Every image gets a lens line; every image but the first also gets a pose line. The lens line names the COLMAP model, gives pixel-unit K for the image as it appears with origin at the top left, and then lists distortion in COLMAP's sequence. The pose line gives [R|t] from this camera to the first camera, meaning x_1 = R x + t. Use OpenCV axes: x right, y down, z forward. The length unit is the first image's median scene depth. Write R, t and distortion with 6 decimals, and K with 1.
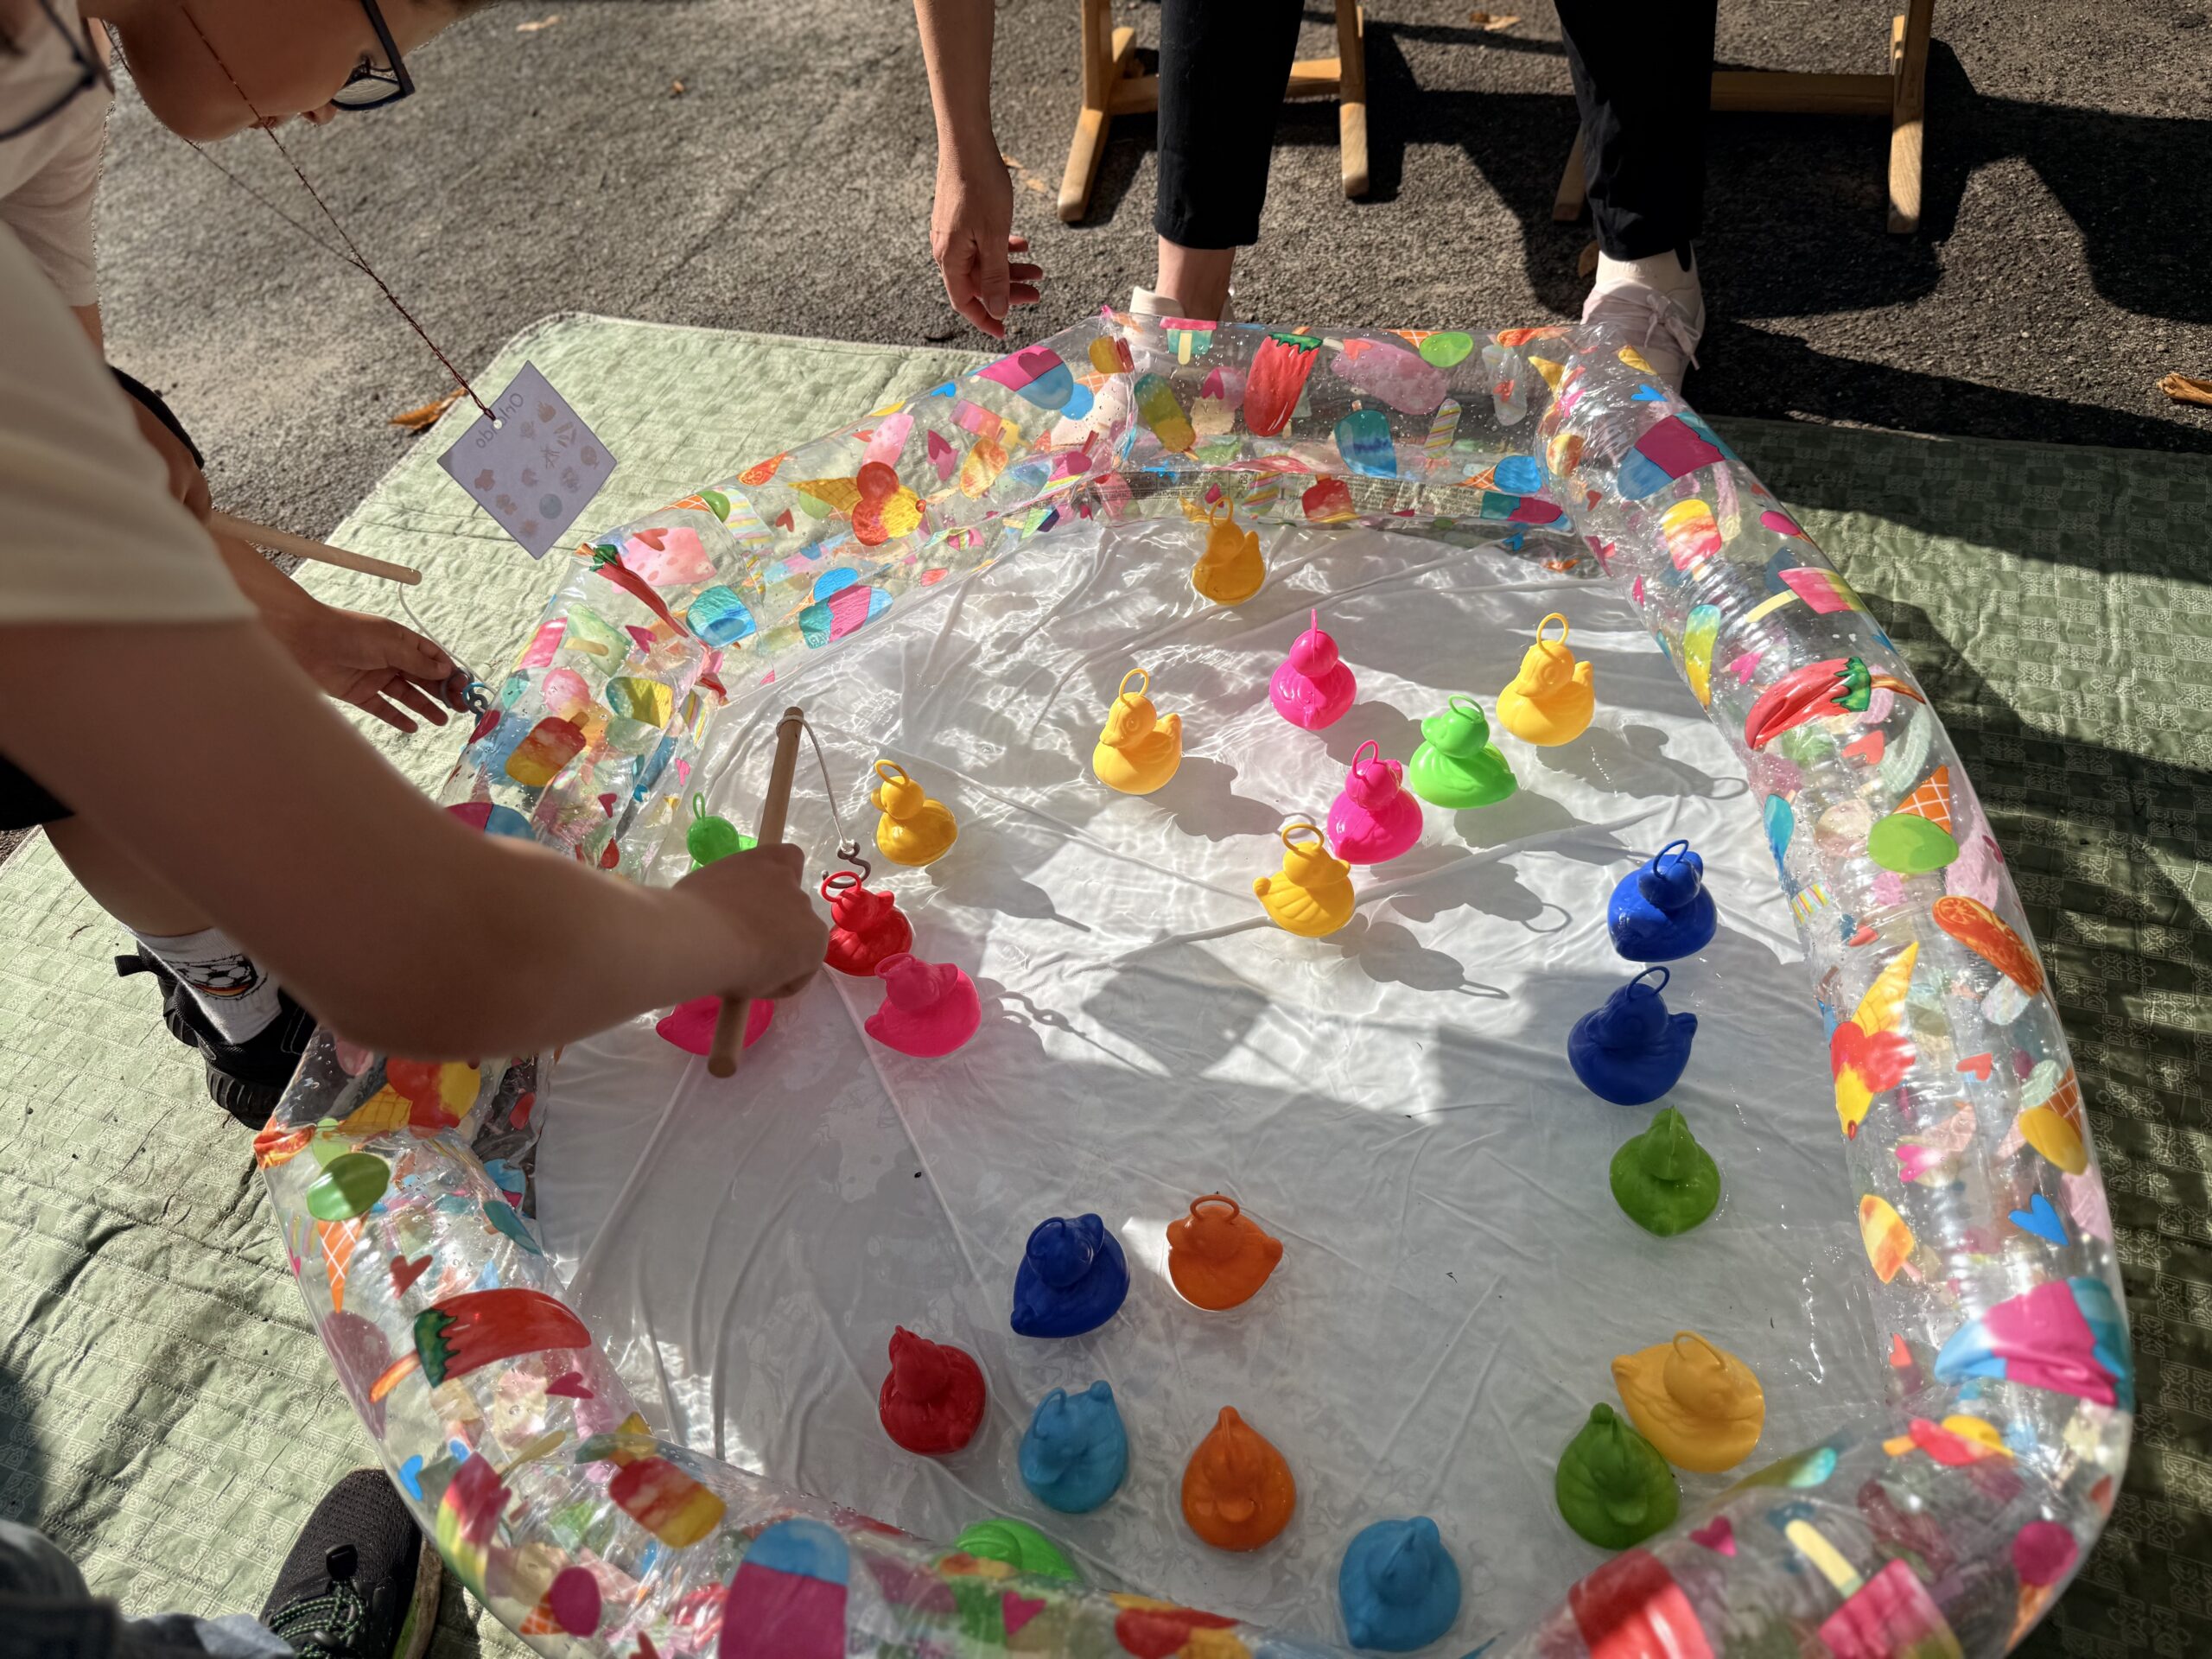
lens RADIAL K [[1551.4, 0, 1032.4], [0, 1551.4, 828.6], [0, 0, 1]] dist [0.004980, -0.014158]
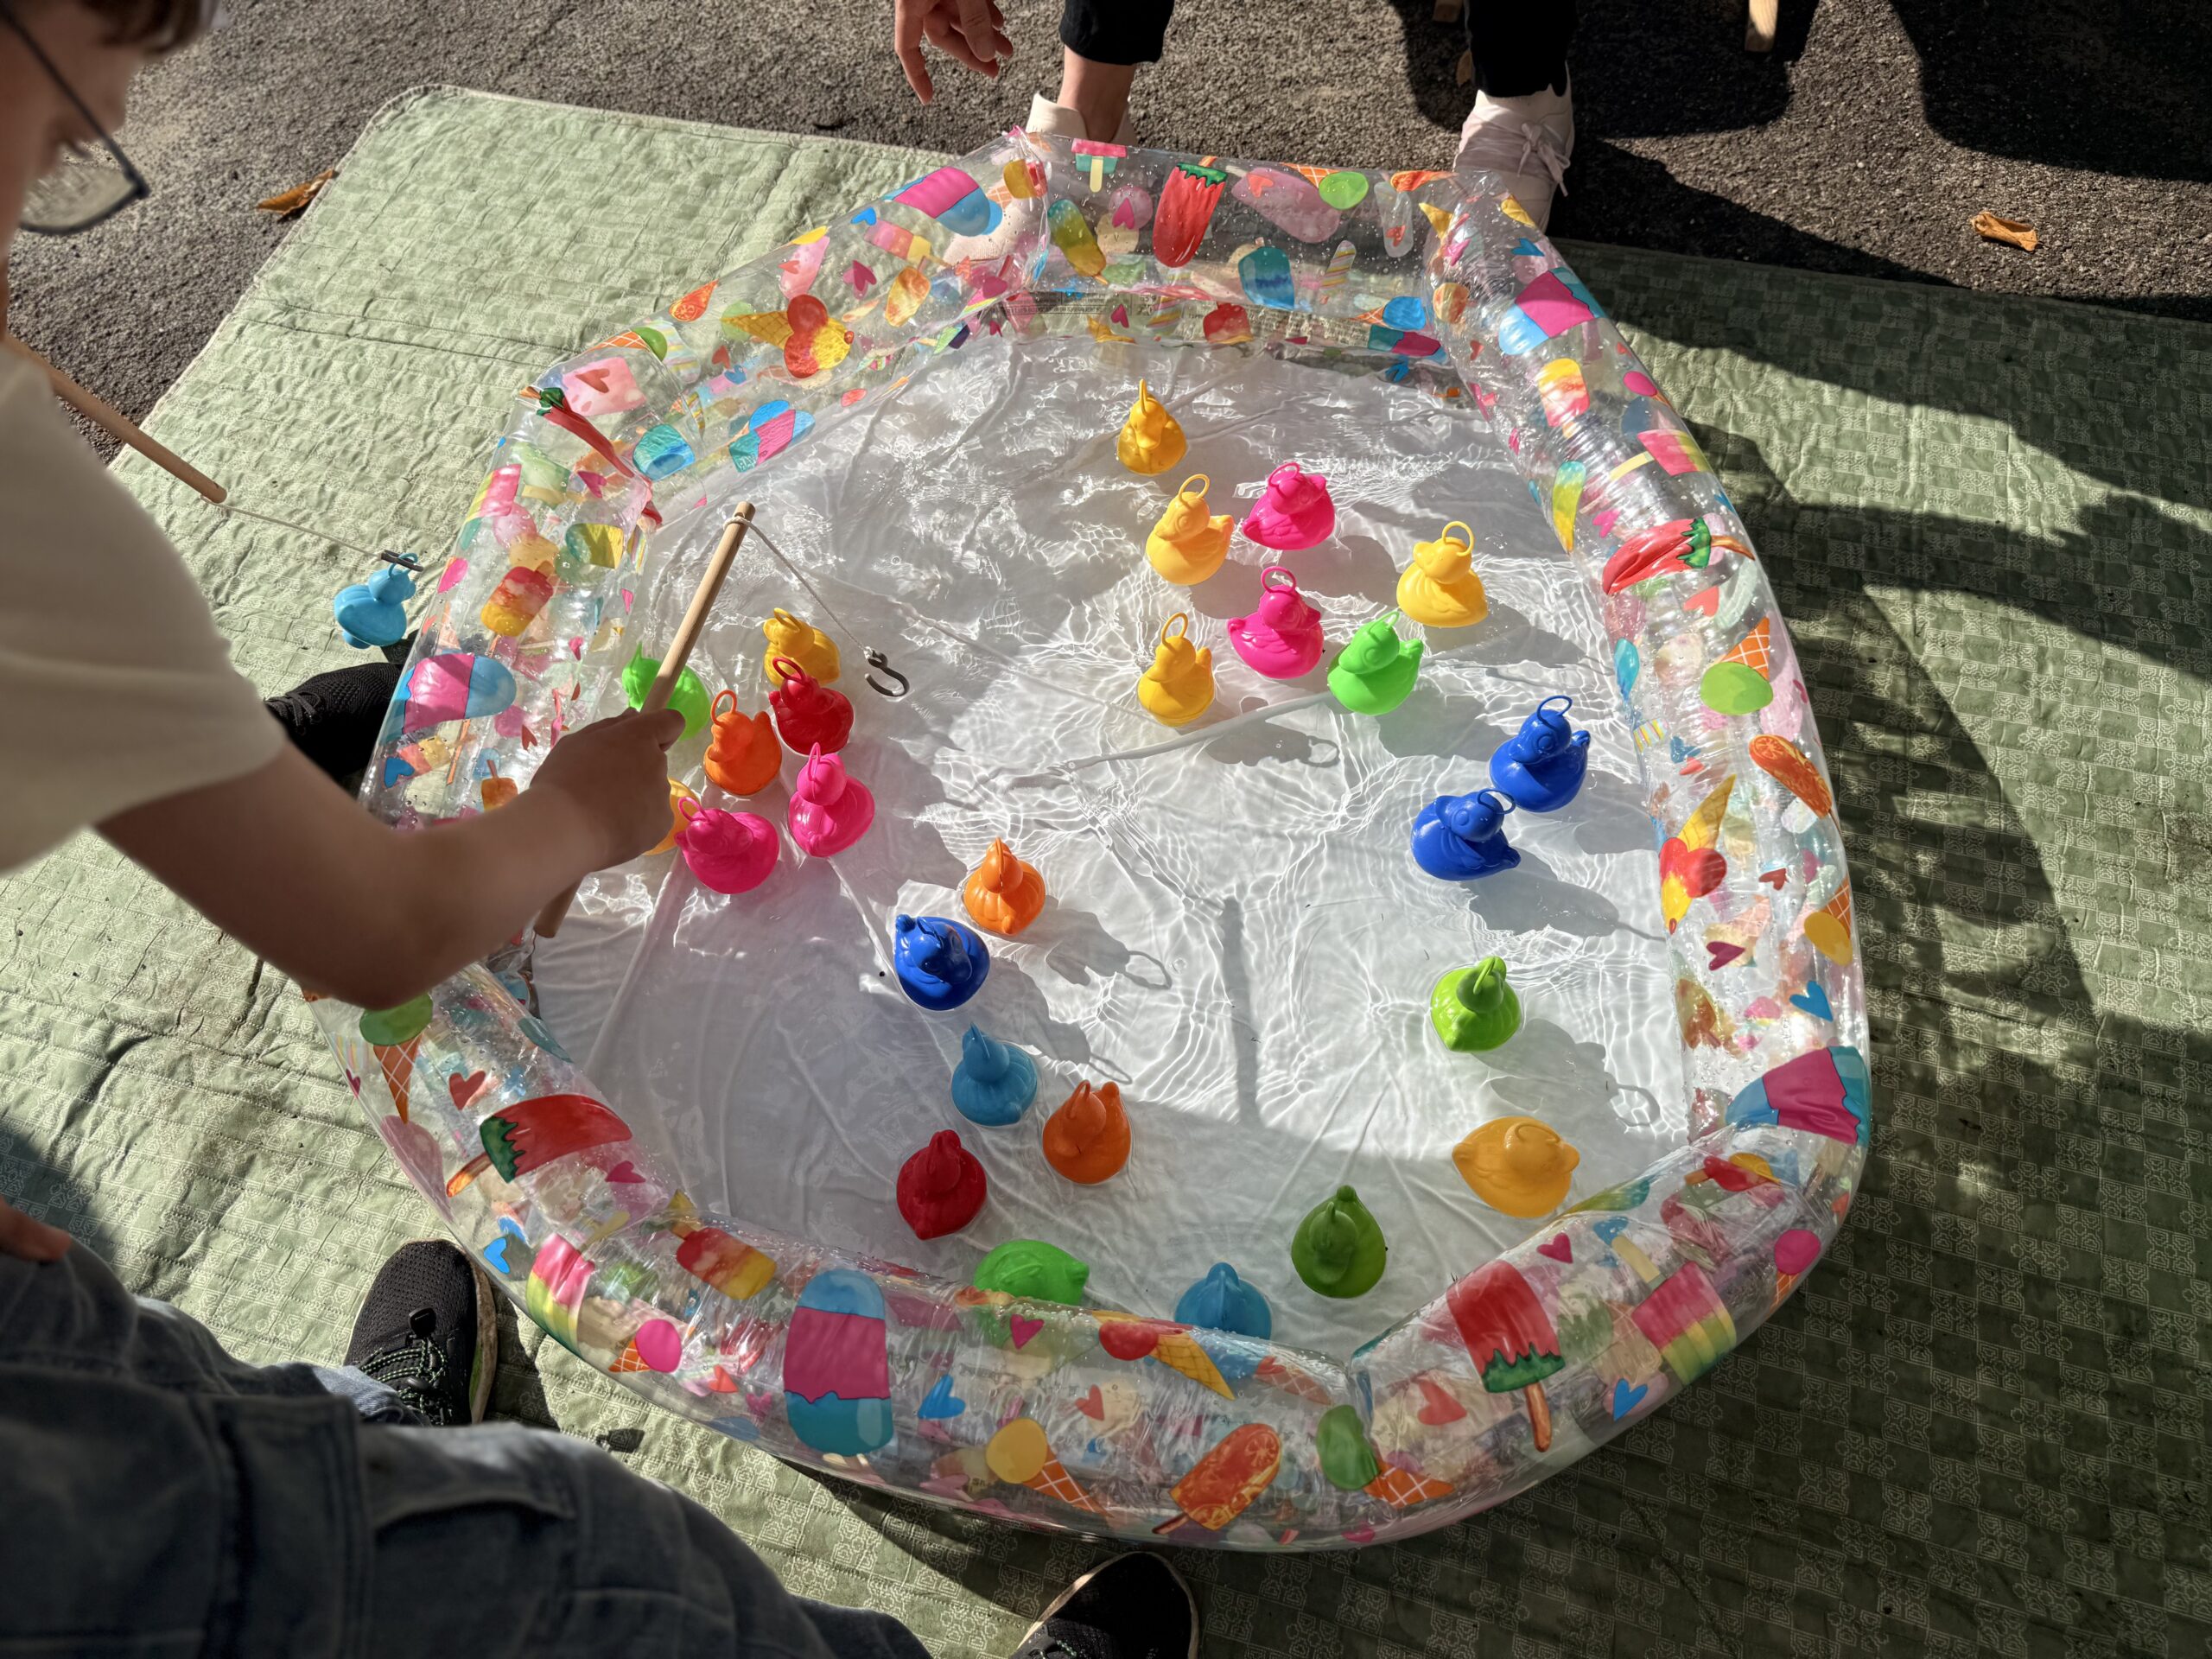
lens RADIAL K [[1542.6, 0, 1015.6], [0, 1542.6, 829.9], [0, 0, 1]] dist [-0.006313, 0.001358]
pose [[0.995373, -0.031172, 0.090891, -0.062430], [0.014508, 0.983828, 0.178525, -0.065345], [-0.094986, -0.176380, 0.979728, -0.083564]]
